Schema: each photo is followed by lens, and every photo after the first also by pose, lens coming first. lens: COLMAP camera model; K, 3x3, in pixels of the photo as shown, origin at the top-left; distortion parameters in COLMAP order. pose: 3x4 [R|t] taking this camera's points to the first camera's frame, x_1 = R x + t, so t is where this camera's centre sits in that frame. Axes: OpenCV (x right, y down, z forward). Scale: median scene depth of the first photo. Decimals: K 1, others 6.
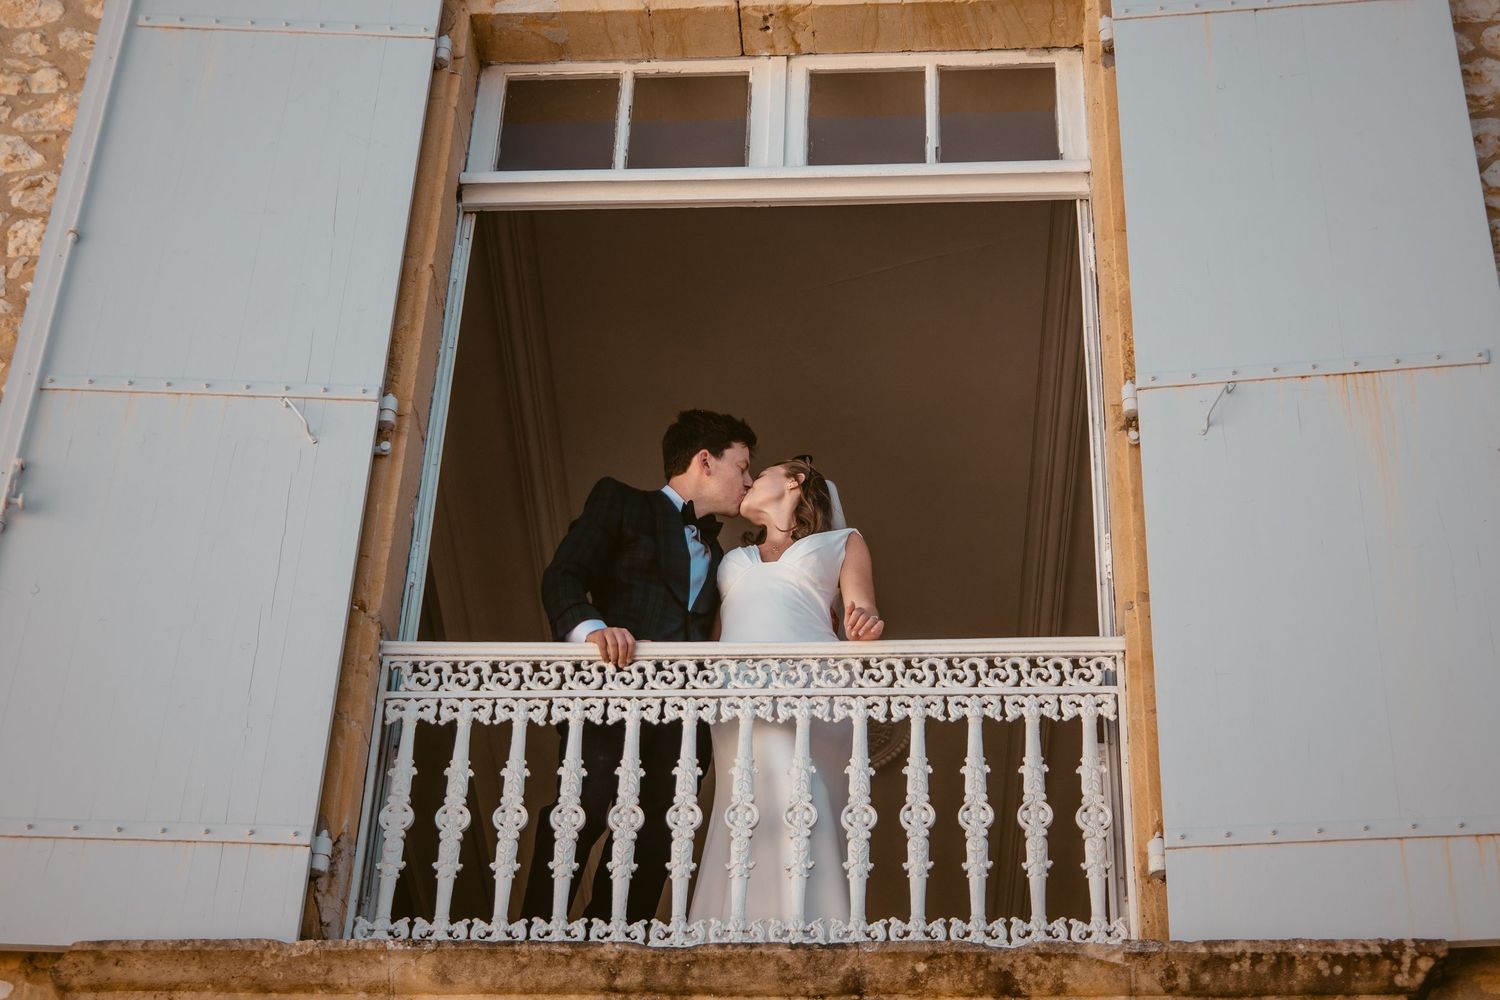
lens RADIAL K [[2727.8, 0, 752.2], [0, 2727.8, 500.6], [0, 0, 1]] dist [0.004633, 0.000000]
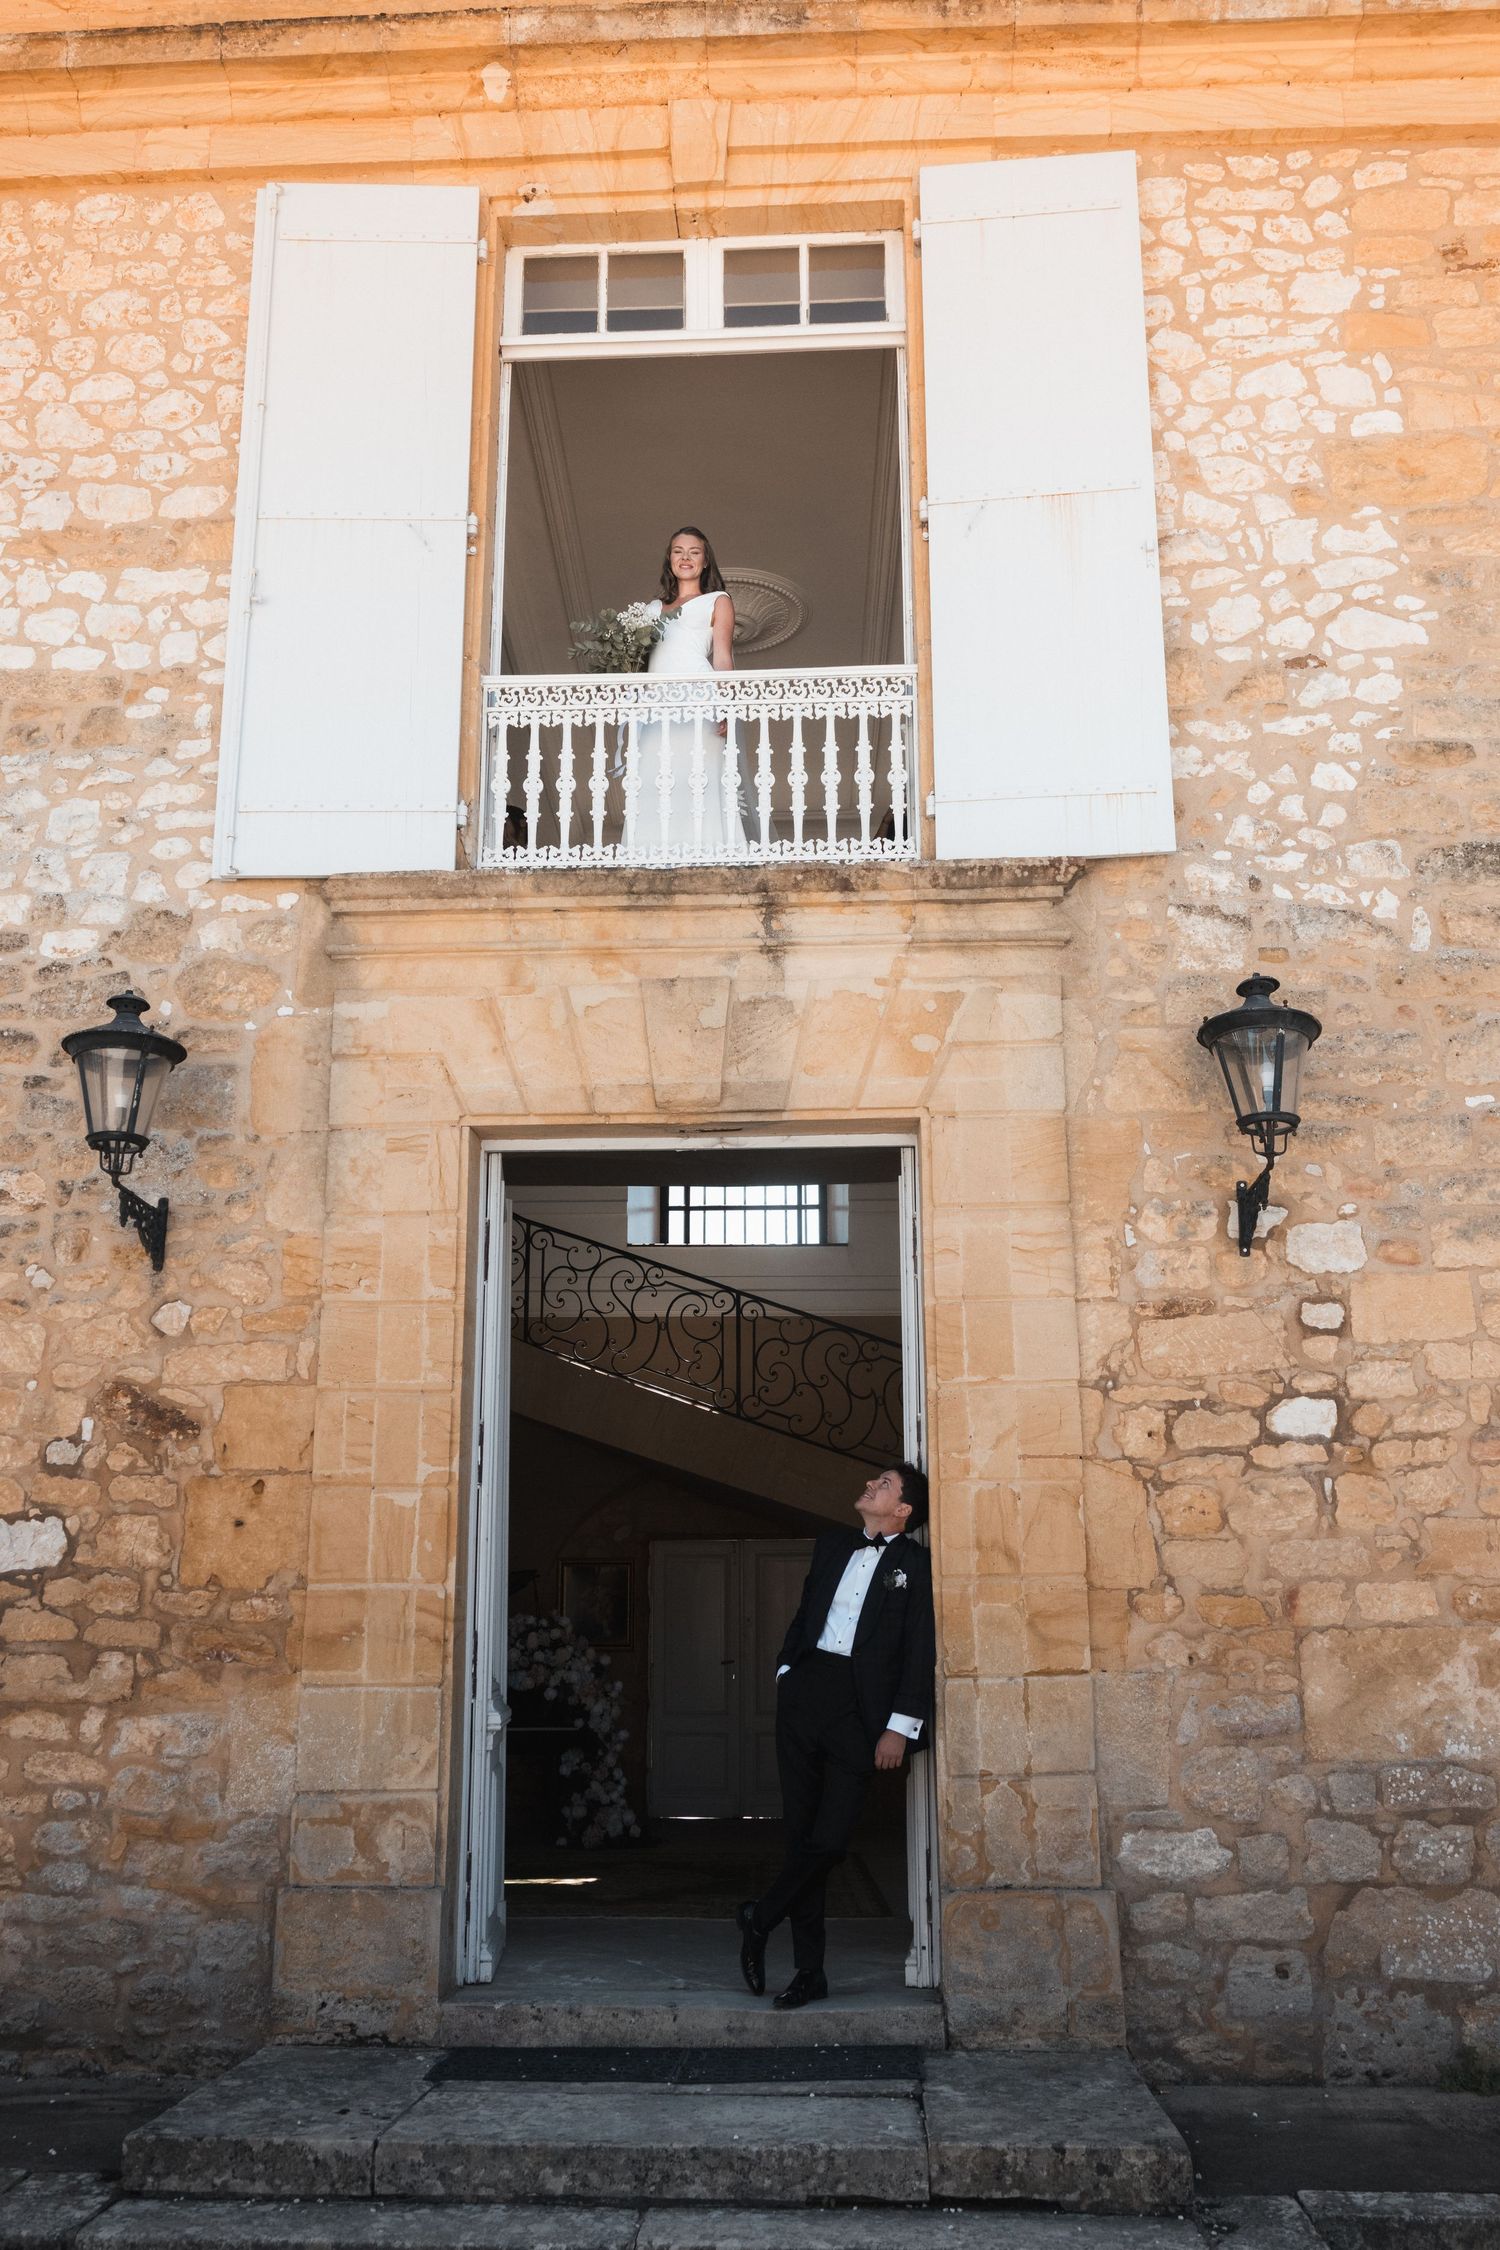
lens RADIAL K [[2072.8, 0, 745.0], [0, 2072.8, 1123.0], [0, 0, 1]] dist [-0.004450, 0.000000]
pose [[0.999309, -0.035031, 0.012385, 0.002045], [0.026721, 0.909160, 0.415588, -0.232058], [-0.025818, -0.414970, 0.909469, -0.298505]]
